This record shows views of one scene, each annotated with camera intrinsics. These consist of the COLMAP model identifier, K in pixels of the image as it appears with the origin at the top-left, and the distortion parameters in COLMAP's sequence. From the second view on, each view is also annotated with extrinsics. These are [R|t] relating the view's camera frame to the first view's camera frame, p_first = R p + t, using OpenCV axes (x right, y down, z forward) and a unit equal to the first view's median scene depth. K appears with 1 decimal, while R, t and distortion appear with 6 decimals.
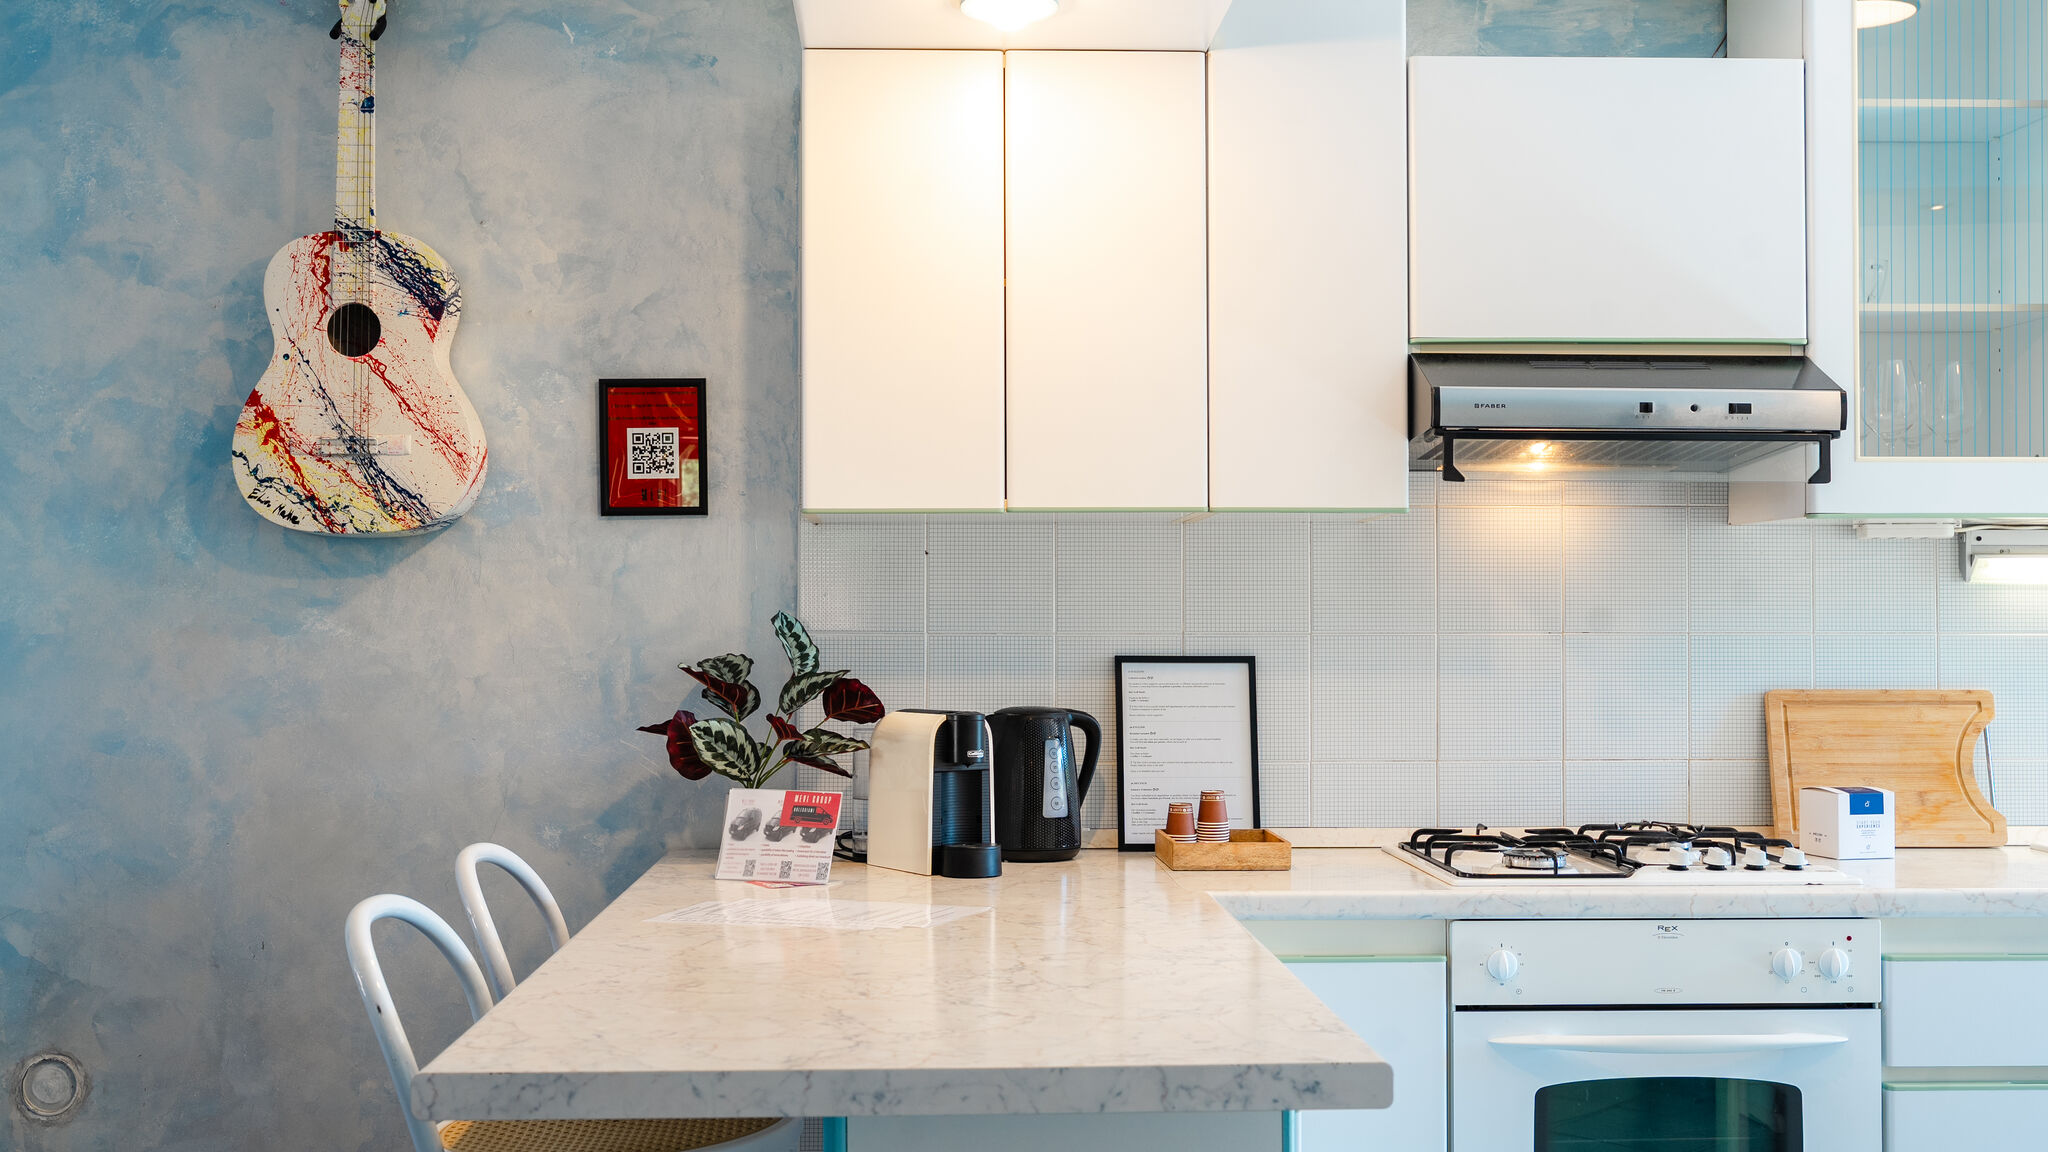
lens RADIAL K [[2267.3, 0, 1024.0], [0, 2267.3, 576.0], [0, 0, 1]] dist [-0.007332, -0.014938]
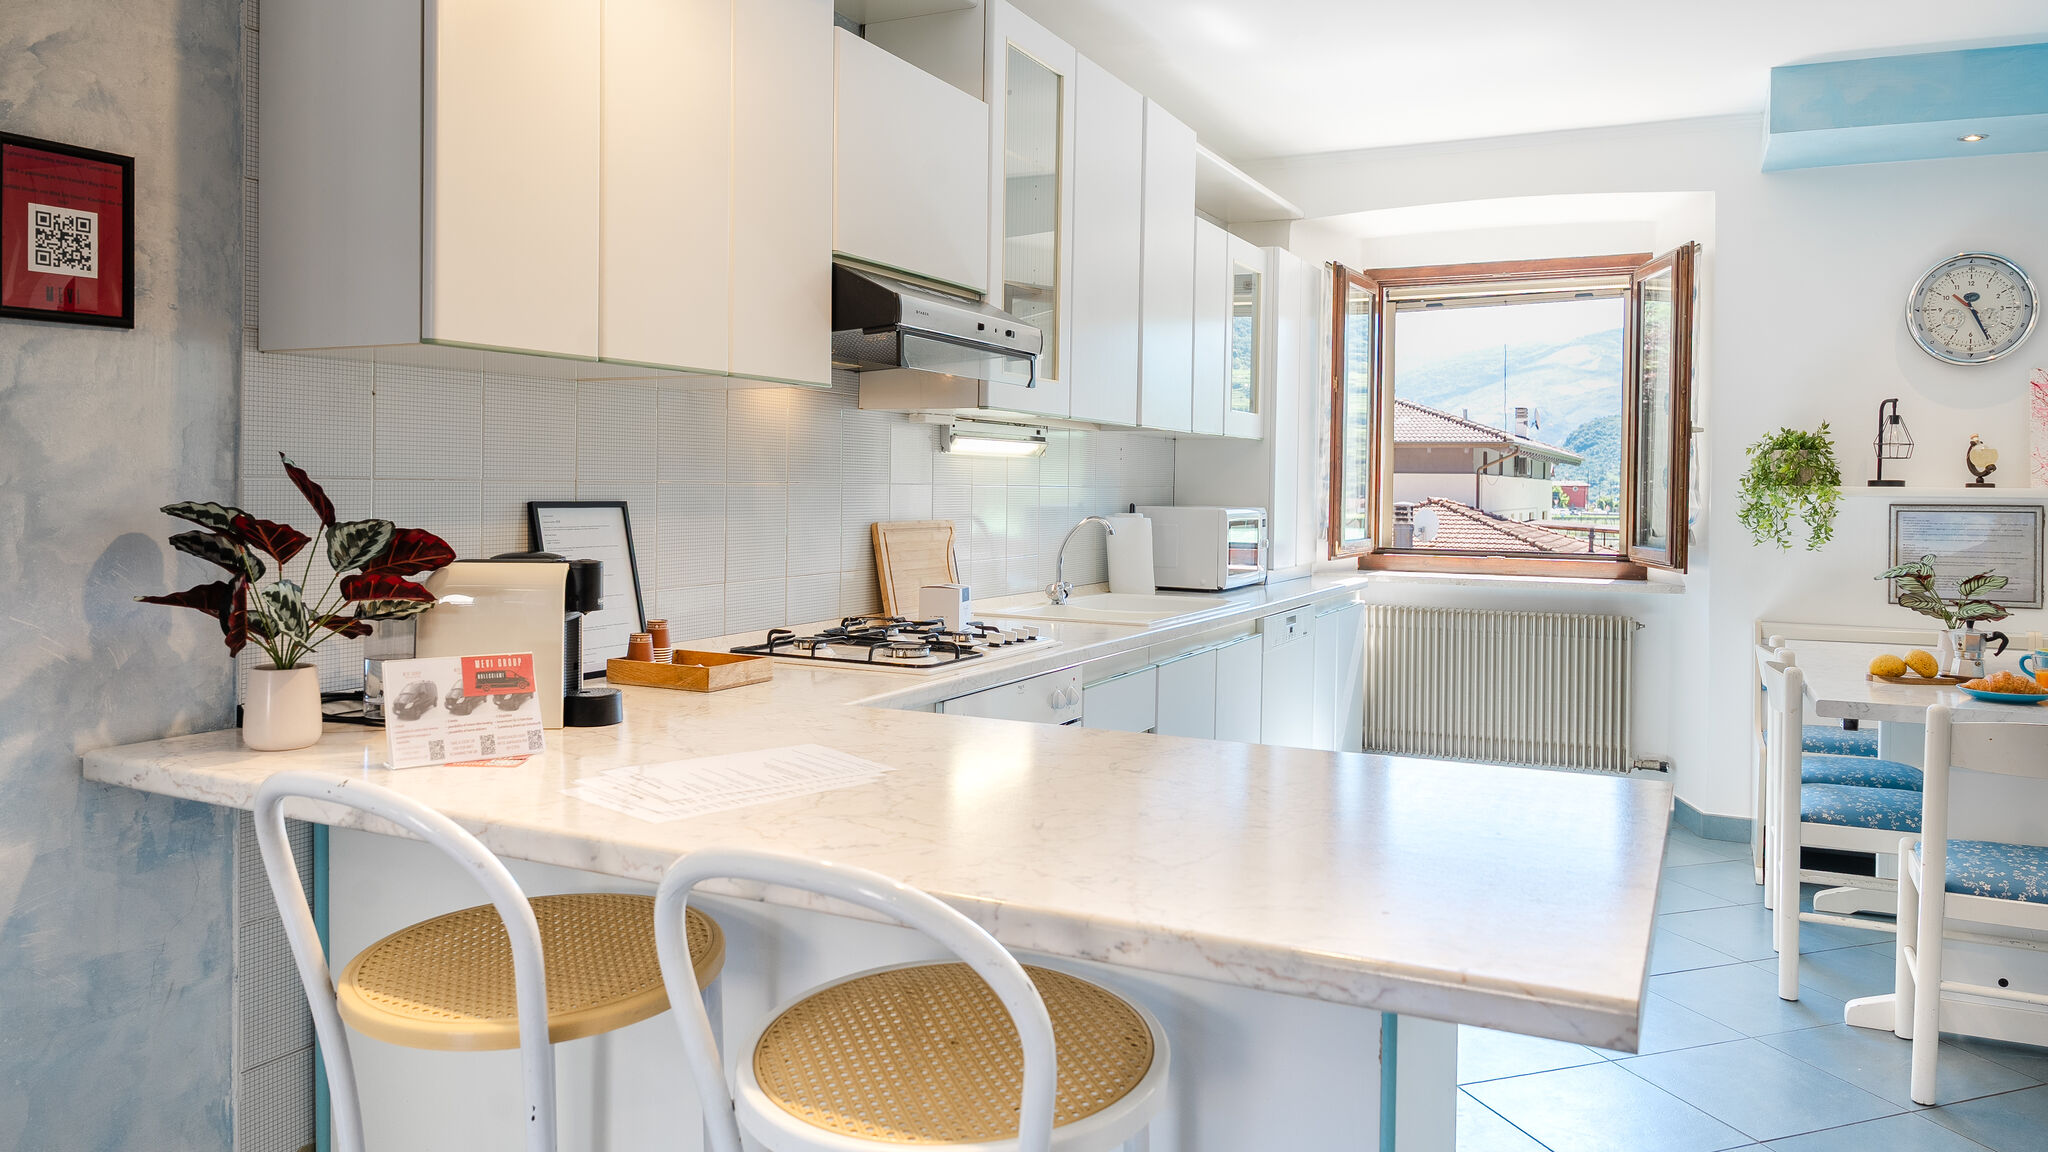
lens RADIAL K [[1371.7, 0, 1057.2], [0, 1371.7, 503.2], [0, 0, 1]] dist [0.000807, -0.019610]
pose [[0.473177, -0.006504, 0.880943, -0.412054], [-0.030535, 0.999251, 0.023778, 0.013268], [-0.880438, -0.038150, 0.472624, 0.481585]]
